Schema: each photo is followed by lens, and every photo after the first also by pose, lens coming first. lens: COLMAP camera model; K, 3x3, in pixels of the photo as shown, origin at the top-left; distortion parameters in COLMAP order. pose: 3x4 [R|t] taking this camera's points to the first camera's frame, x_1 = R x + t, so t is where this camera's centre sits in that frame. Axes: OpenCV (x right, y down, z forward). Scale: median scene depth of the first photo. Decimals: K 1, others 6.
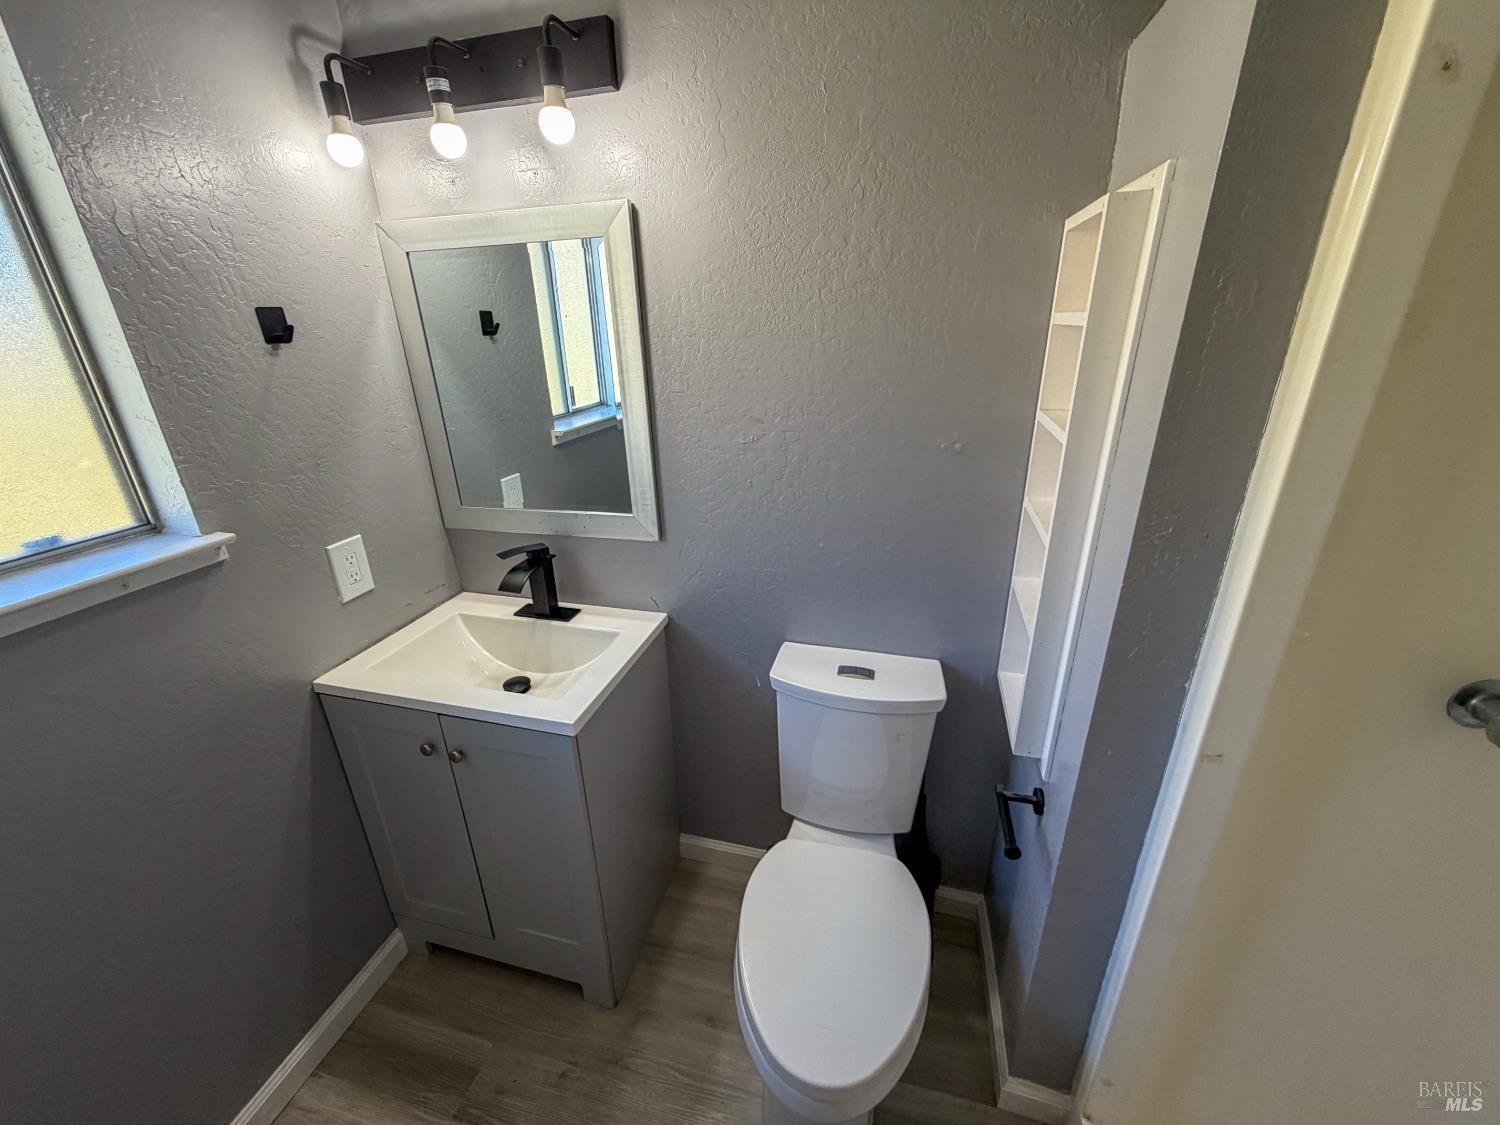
lens RADIAL K [[610.5, 0, 748.1], [0, 610.5, 566.9], [0, 0, 1]] dist [0.000504, 0.000015]
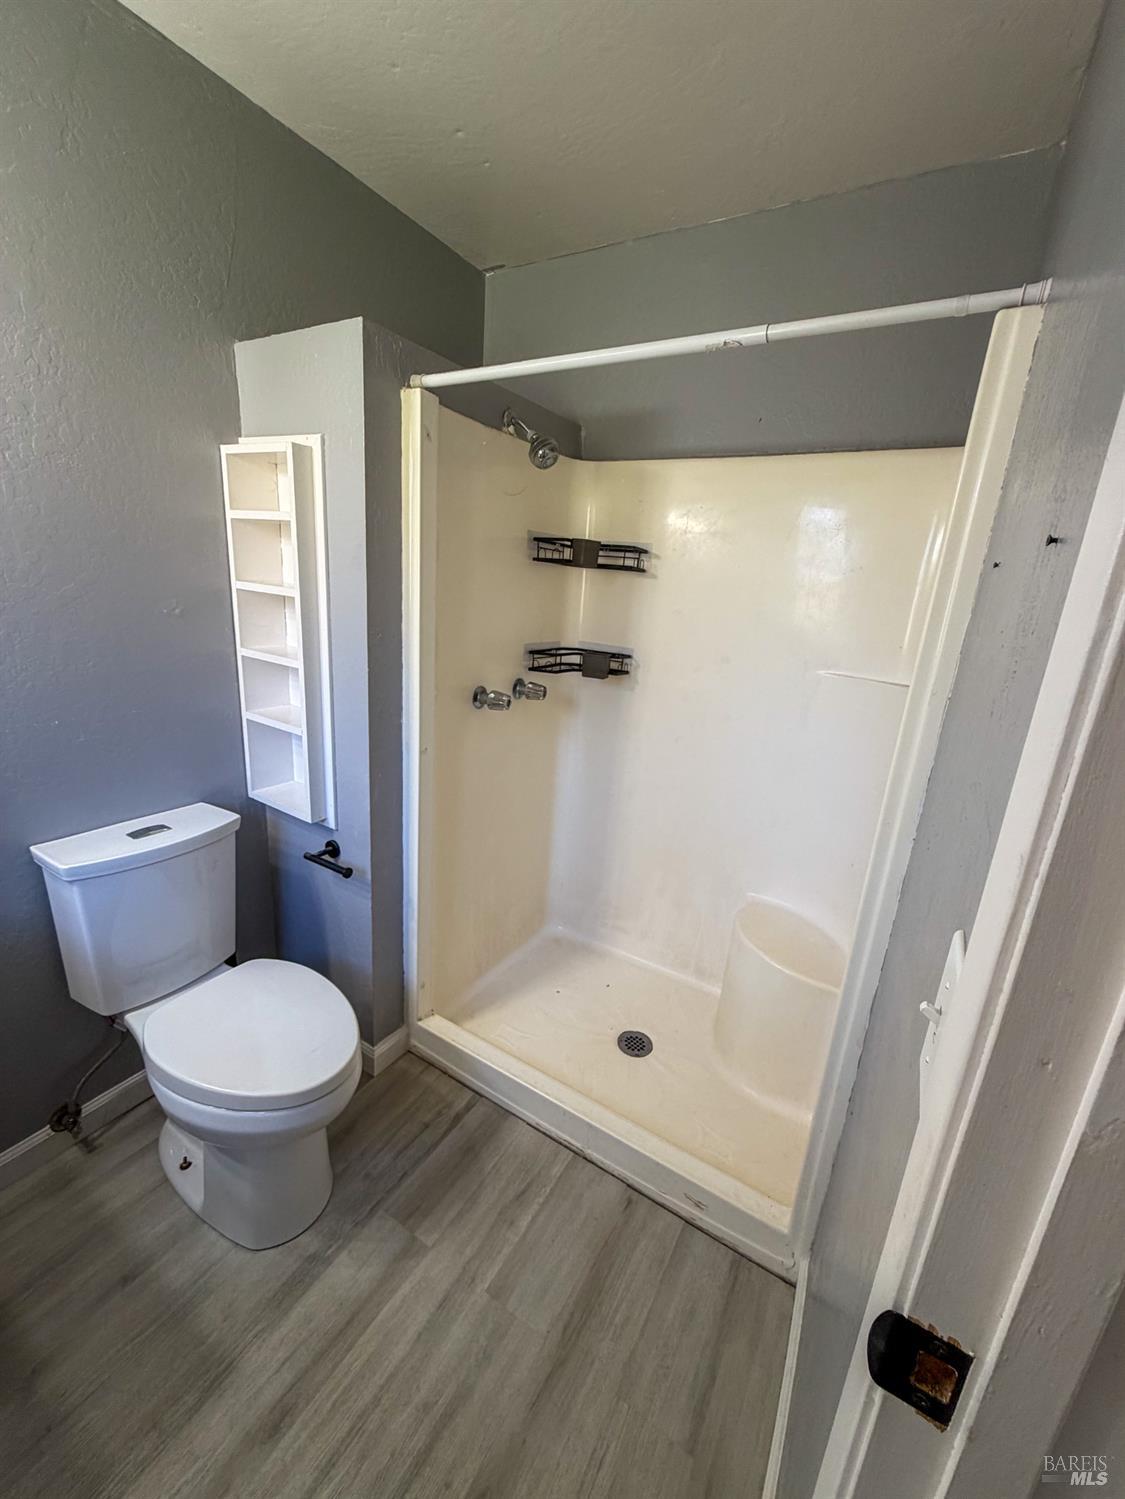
lens RADIAL K [[610.1, 0, 564.9], [0, 610.1, 748.9], [0, 0, 1]] dist [0.000504, 0.000015]
pose [[0.264393, -0.226270, 0.937496, -0.633923], [0.282944, 0.947510, 0.148891, 0.094225], [-0.921976, 0.225893, 0.314537, -0.012302]]
